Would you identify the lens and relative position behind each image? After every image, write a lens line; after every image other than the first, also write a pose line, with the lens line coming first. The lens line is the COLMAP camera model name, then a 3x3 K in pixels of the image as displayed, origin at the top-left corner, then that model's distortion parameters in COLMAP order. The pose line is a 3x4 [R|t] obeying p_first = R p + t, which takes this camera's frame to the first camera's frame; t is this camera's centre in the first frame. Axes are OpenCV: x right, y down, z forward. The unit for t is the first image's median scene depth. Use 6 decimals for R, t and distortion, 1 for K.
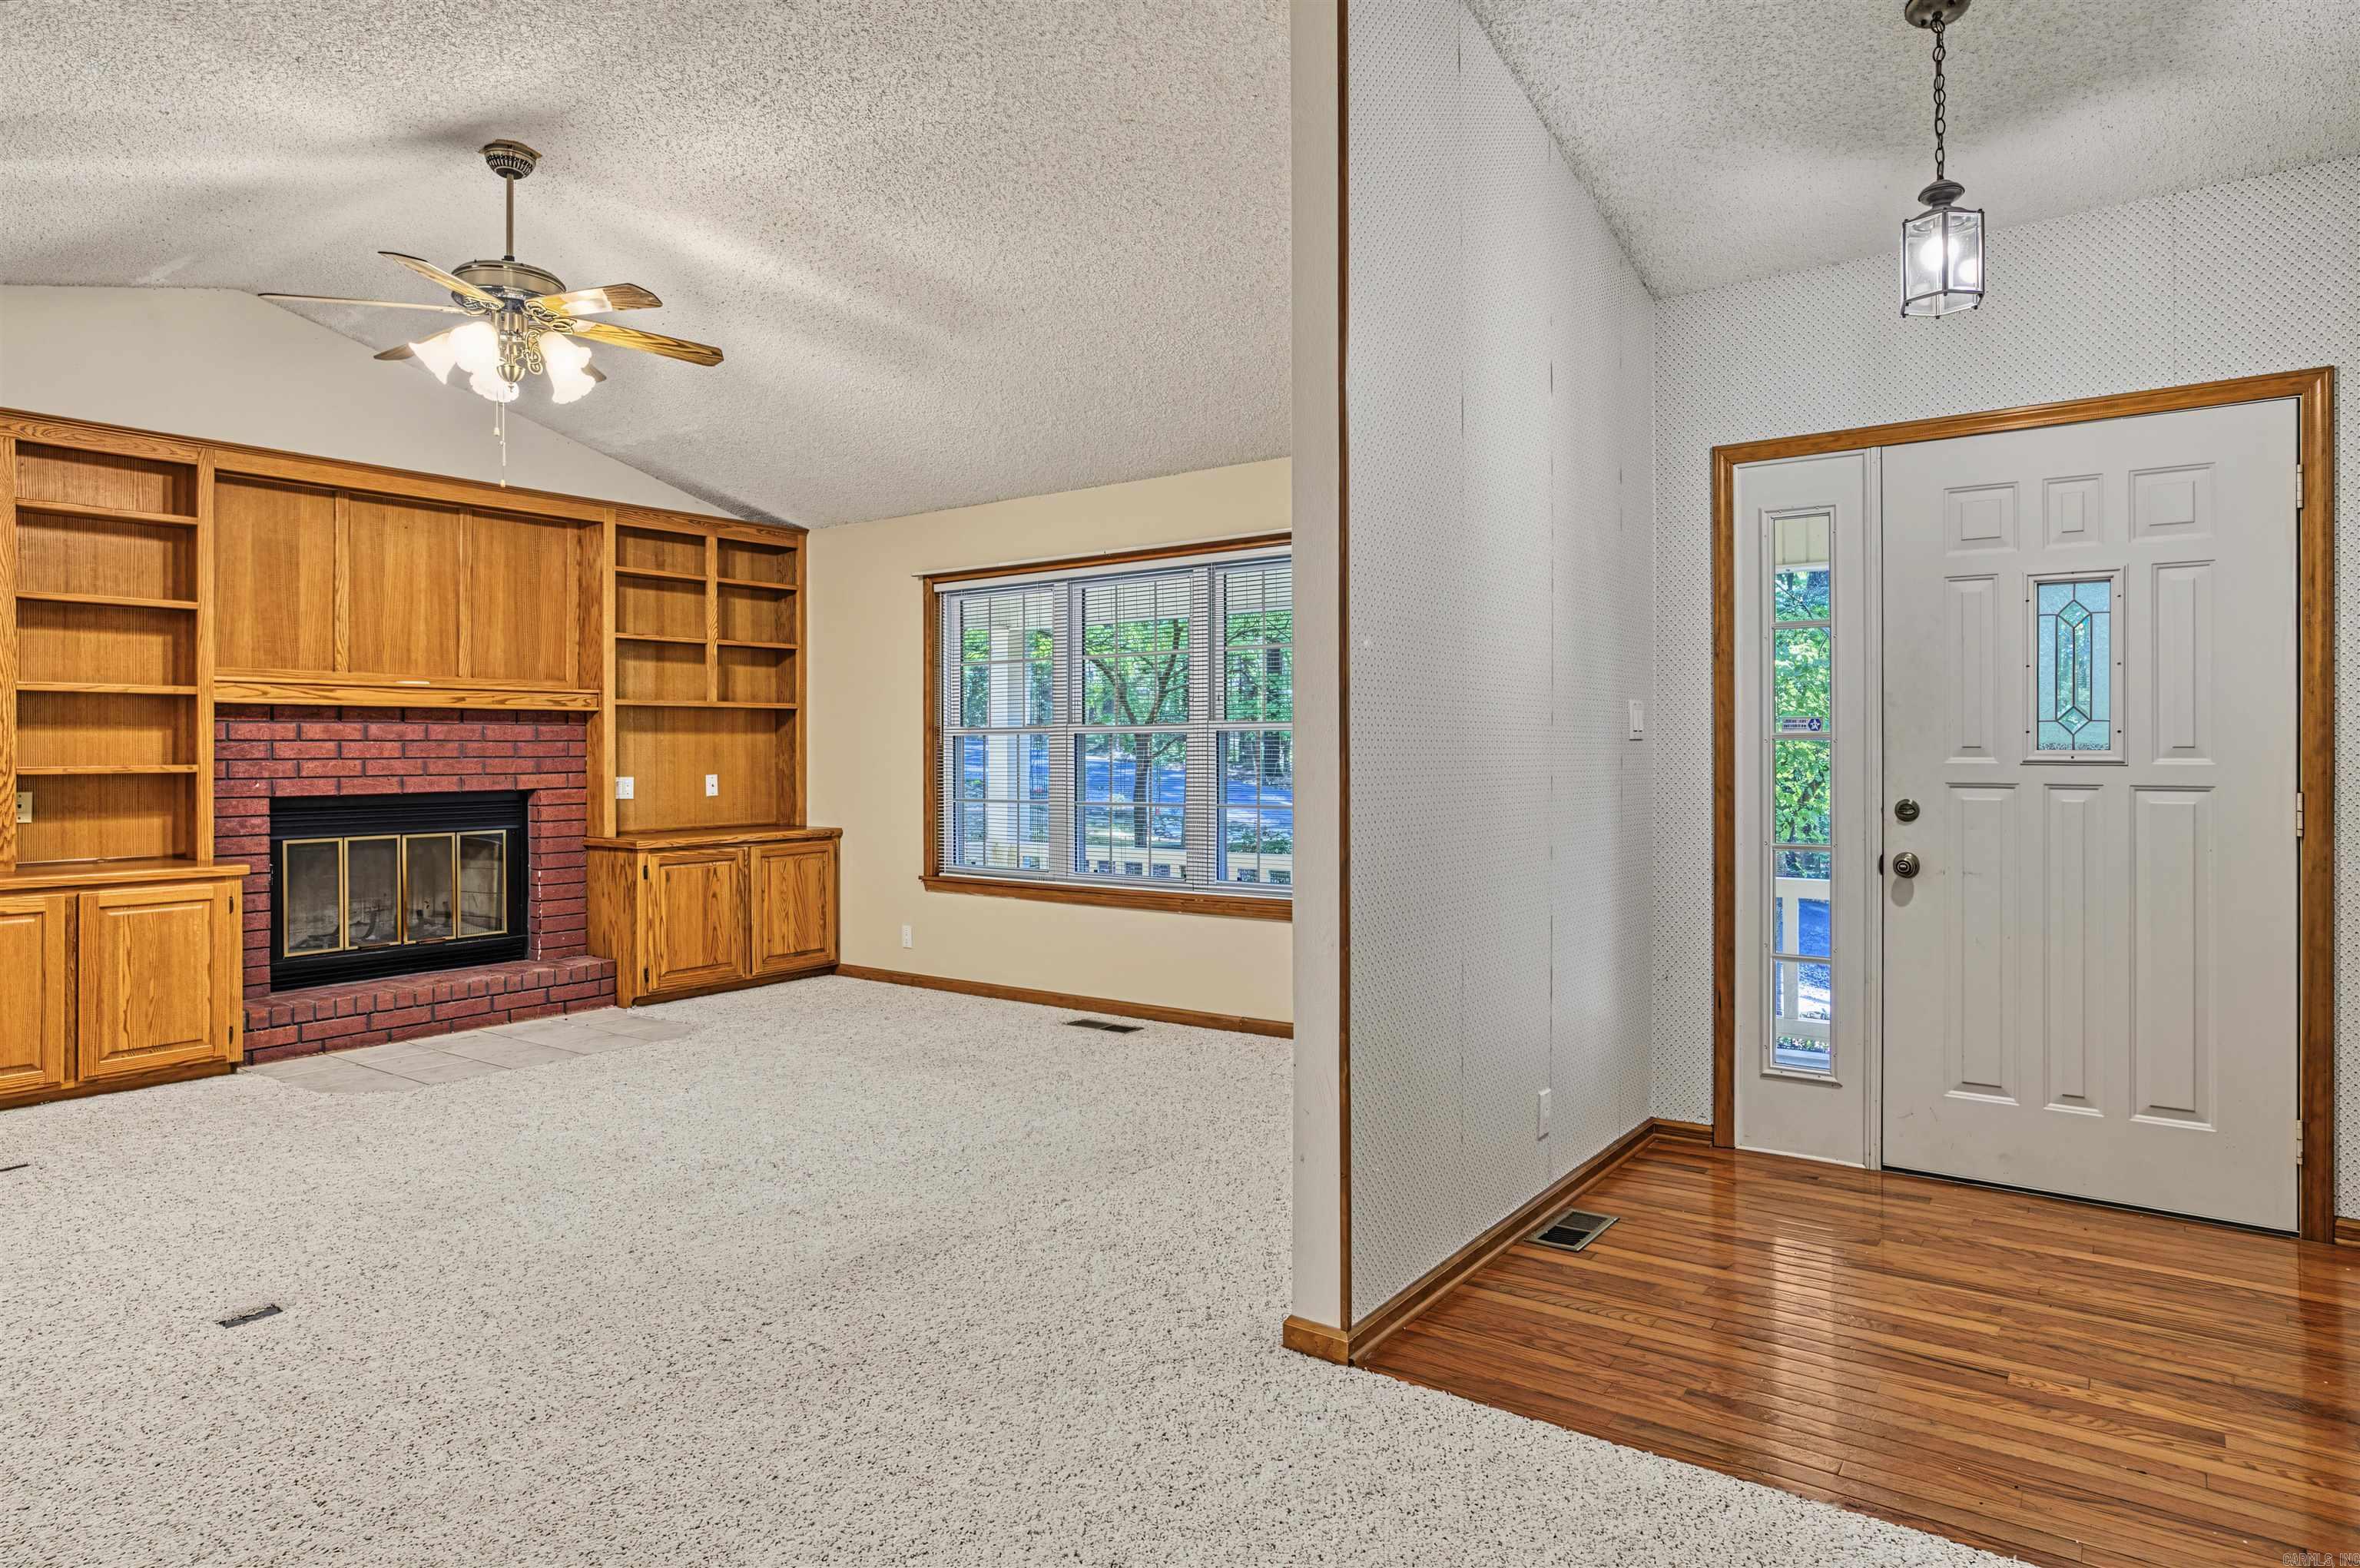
lens RADIAL K [[1355.5, 0, 1180.3], [0, 1355.5, 746.4], [0, 0, 1]] dist [-0.037780, 0.029909]
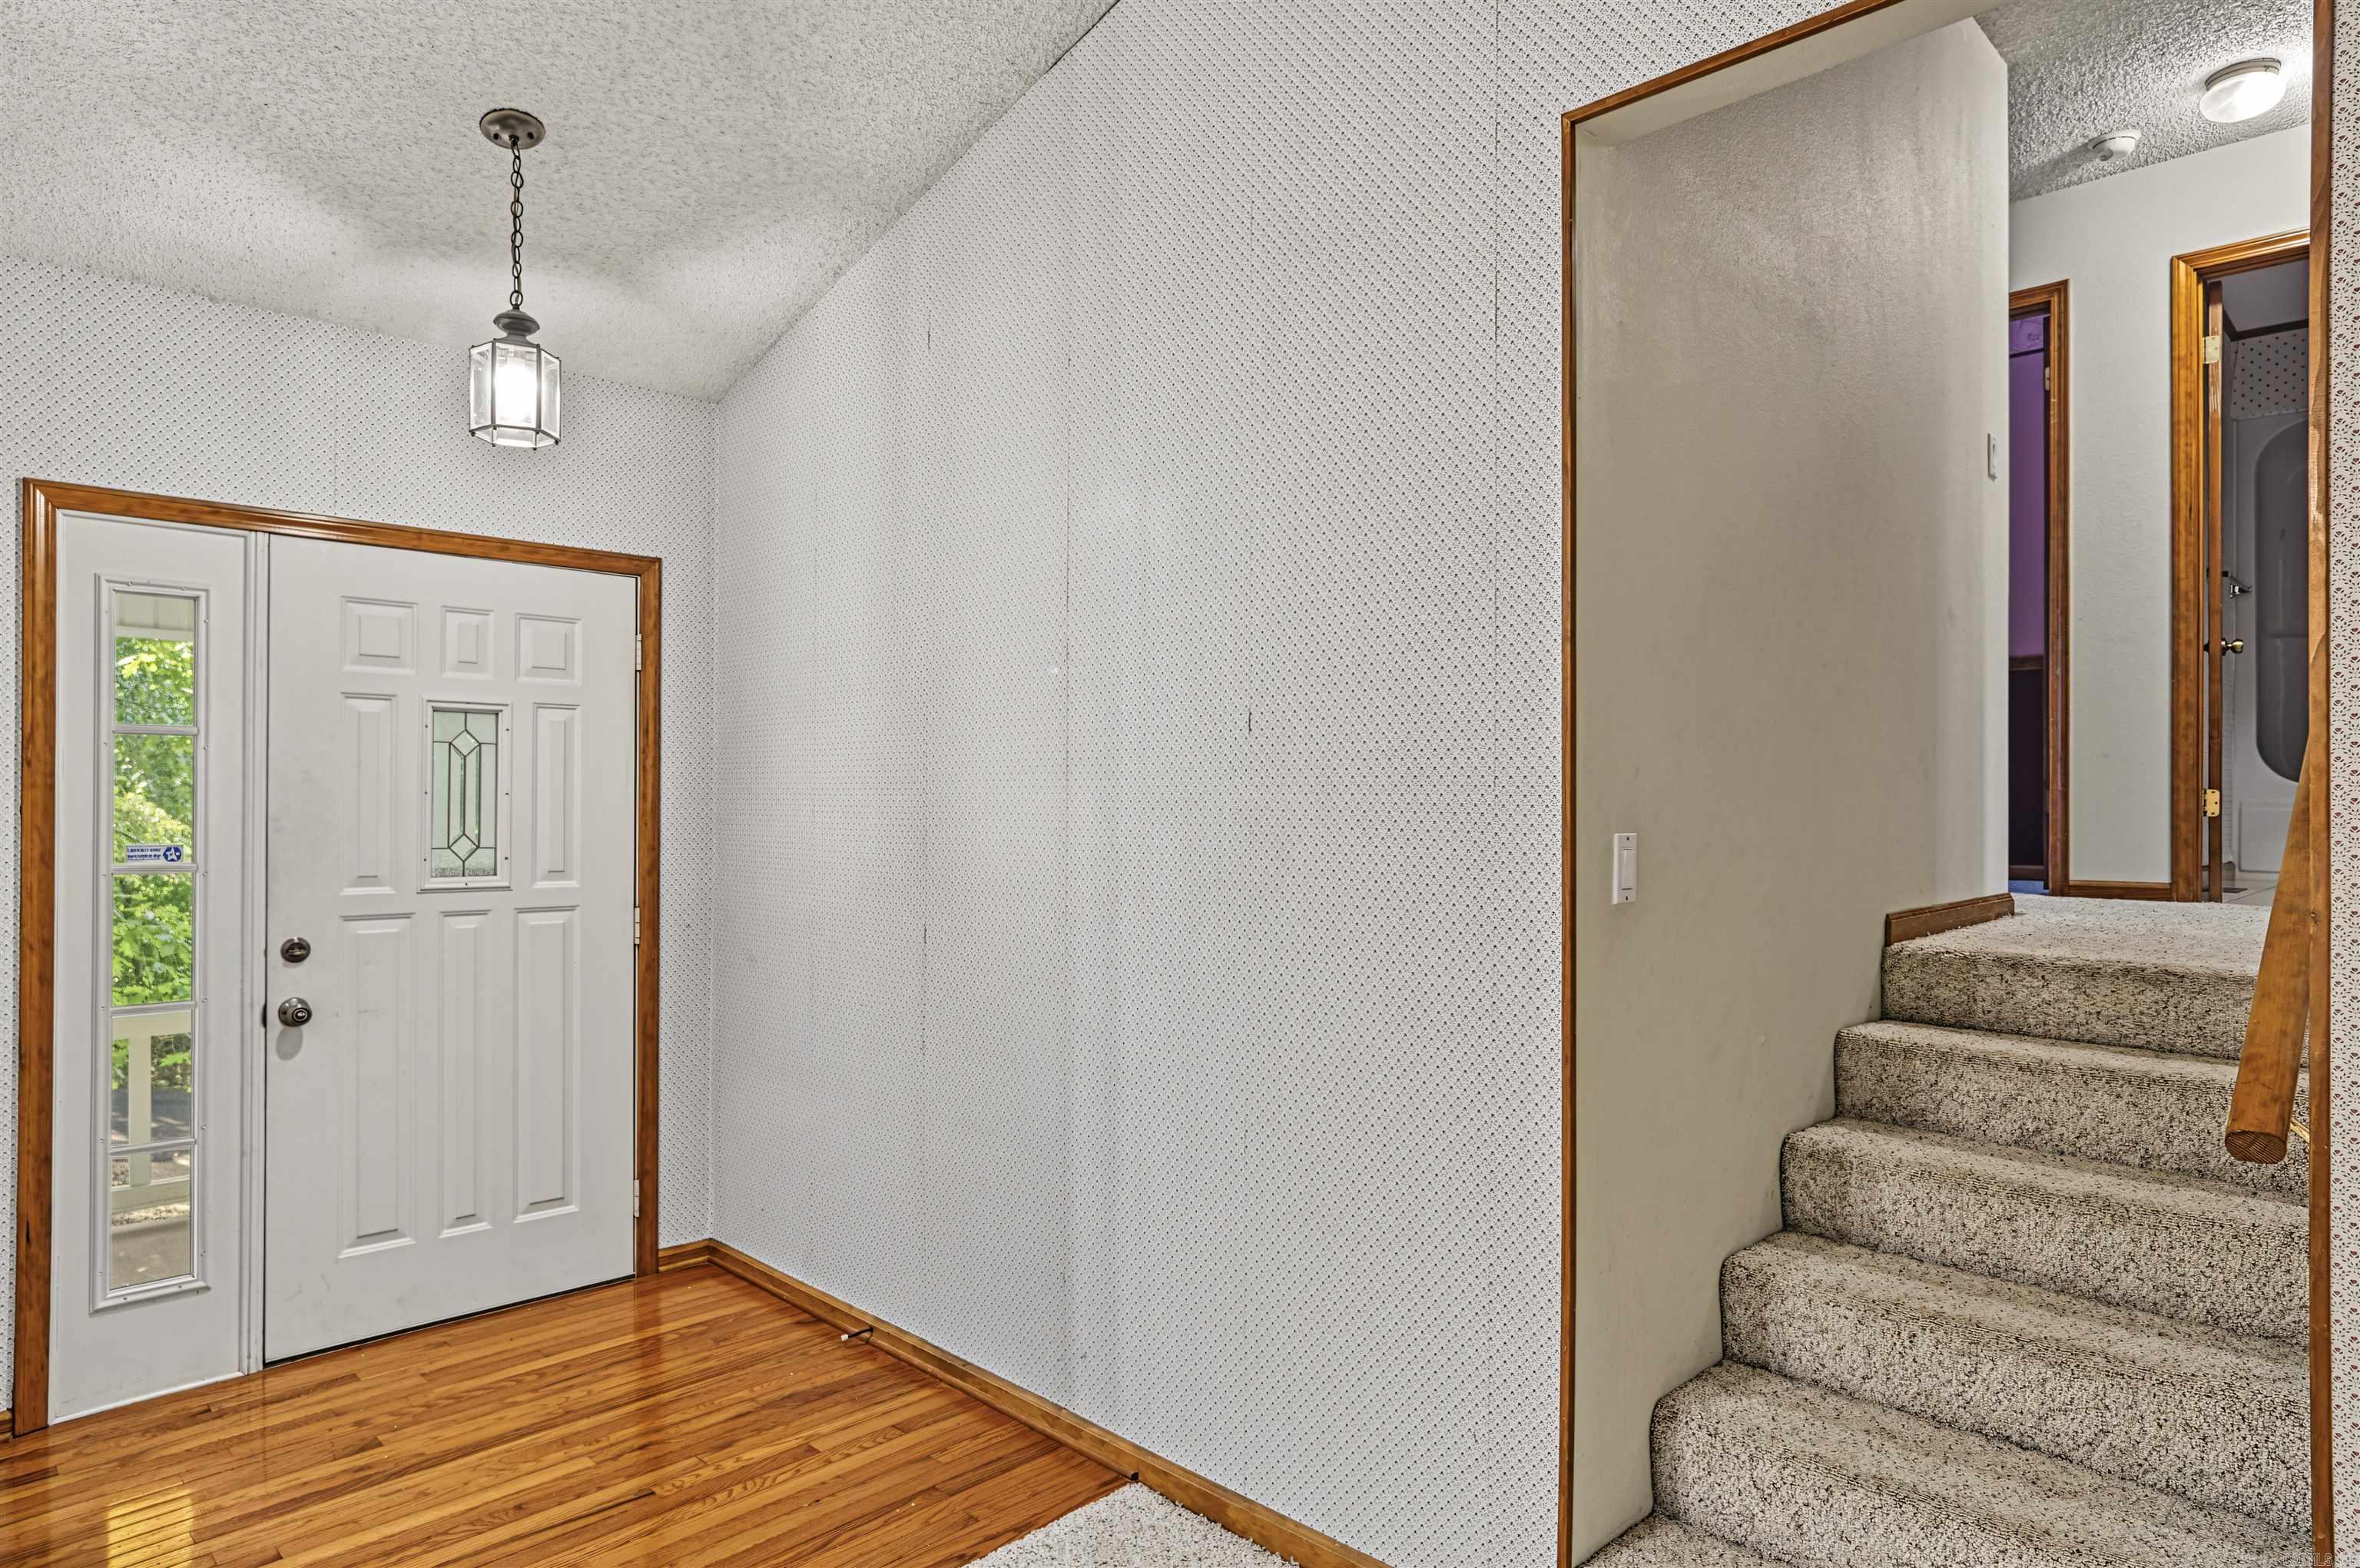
lens RADIAL K [[1370.6, 0, 1186.5], [0, 1370.6, 802.5], [0, 0, 1]] dist [-0.035645, 0.030525]
pose [[0.147701, 0.005818, 0.989015, -0.185274], [-0.003330, 0.999980, -0.005385, -0.033614], [-0.989026, -0.002498, 0.147718, 0.205332]]
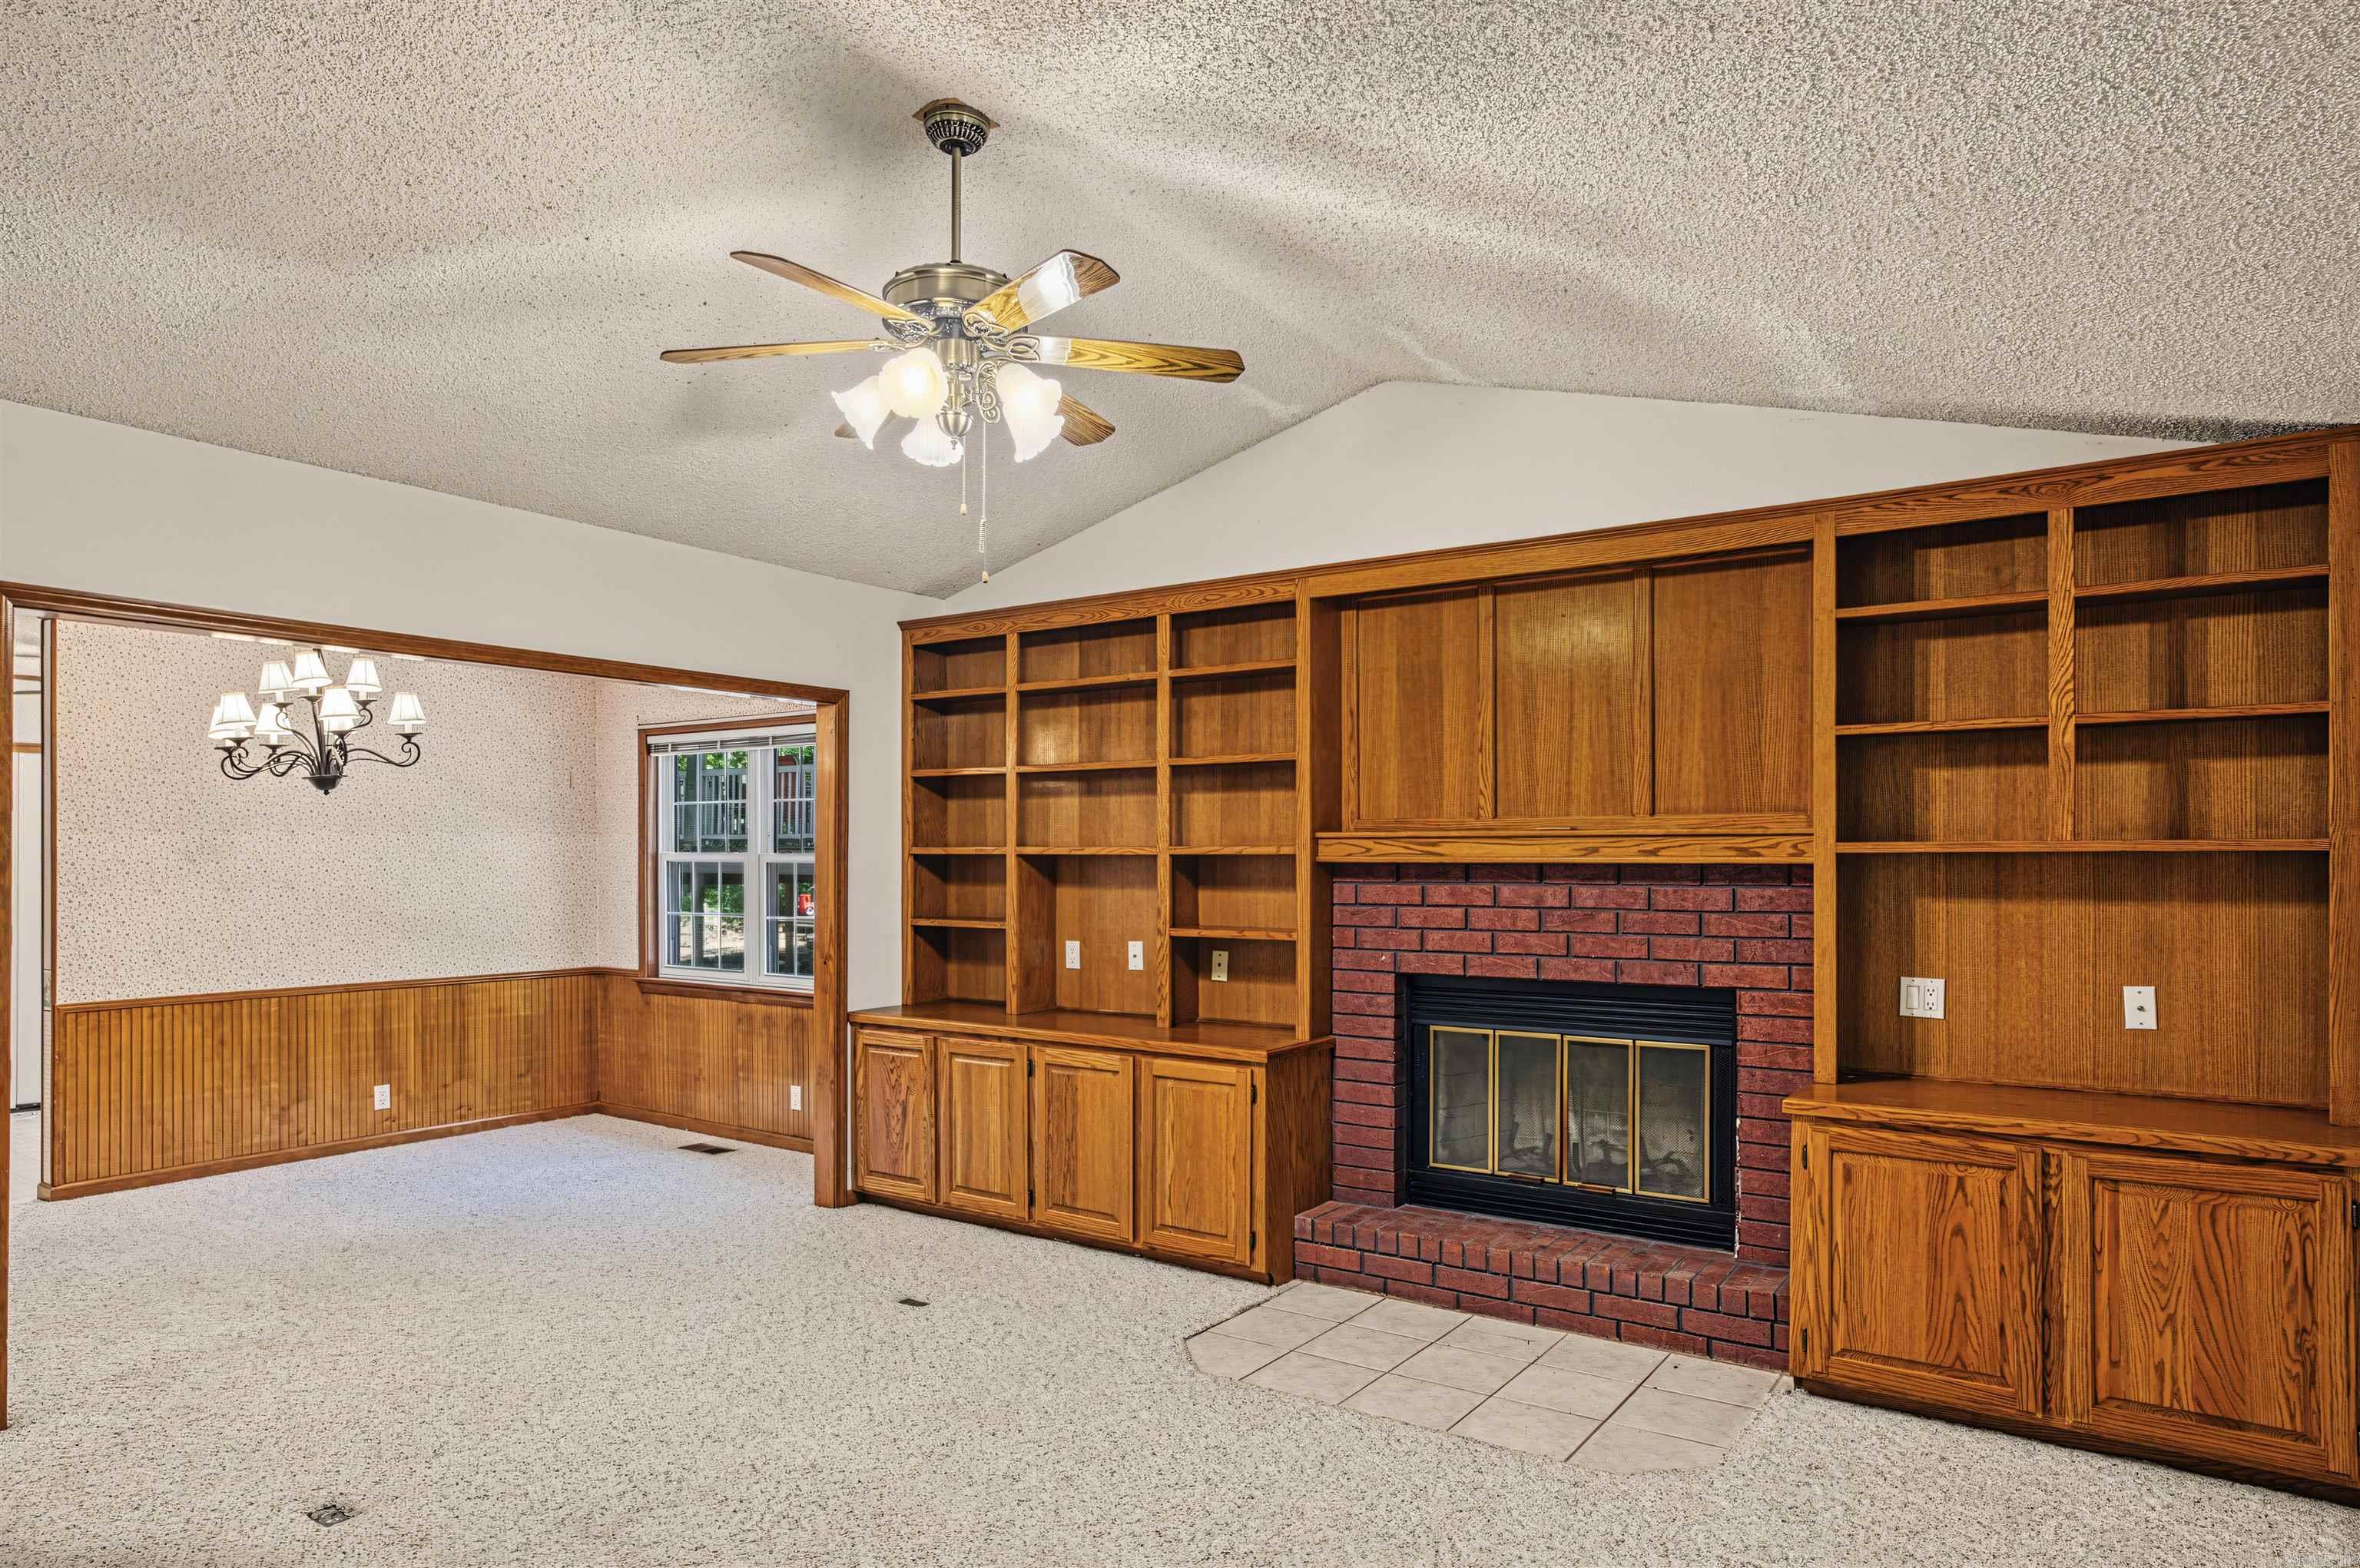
lens RADIAL K [[1401.8, 0, 1193.7], [0, 1401.8, 849.0], [0, 0, 1]] dist [-0.044269, 0.032122]
pose [[0.033947, -0.003756, -0.999417, 0.204014], [0.000666, 0.999993, -0.003736, -0.038362], [0.999423, -0.000538, 0.033949, 0.888803]]
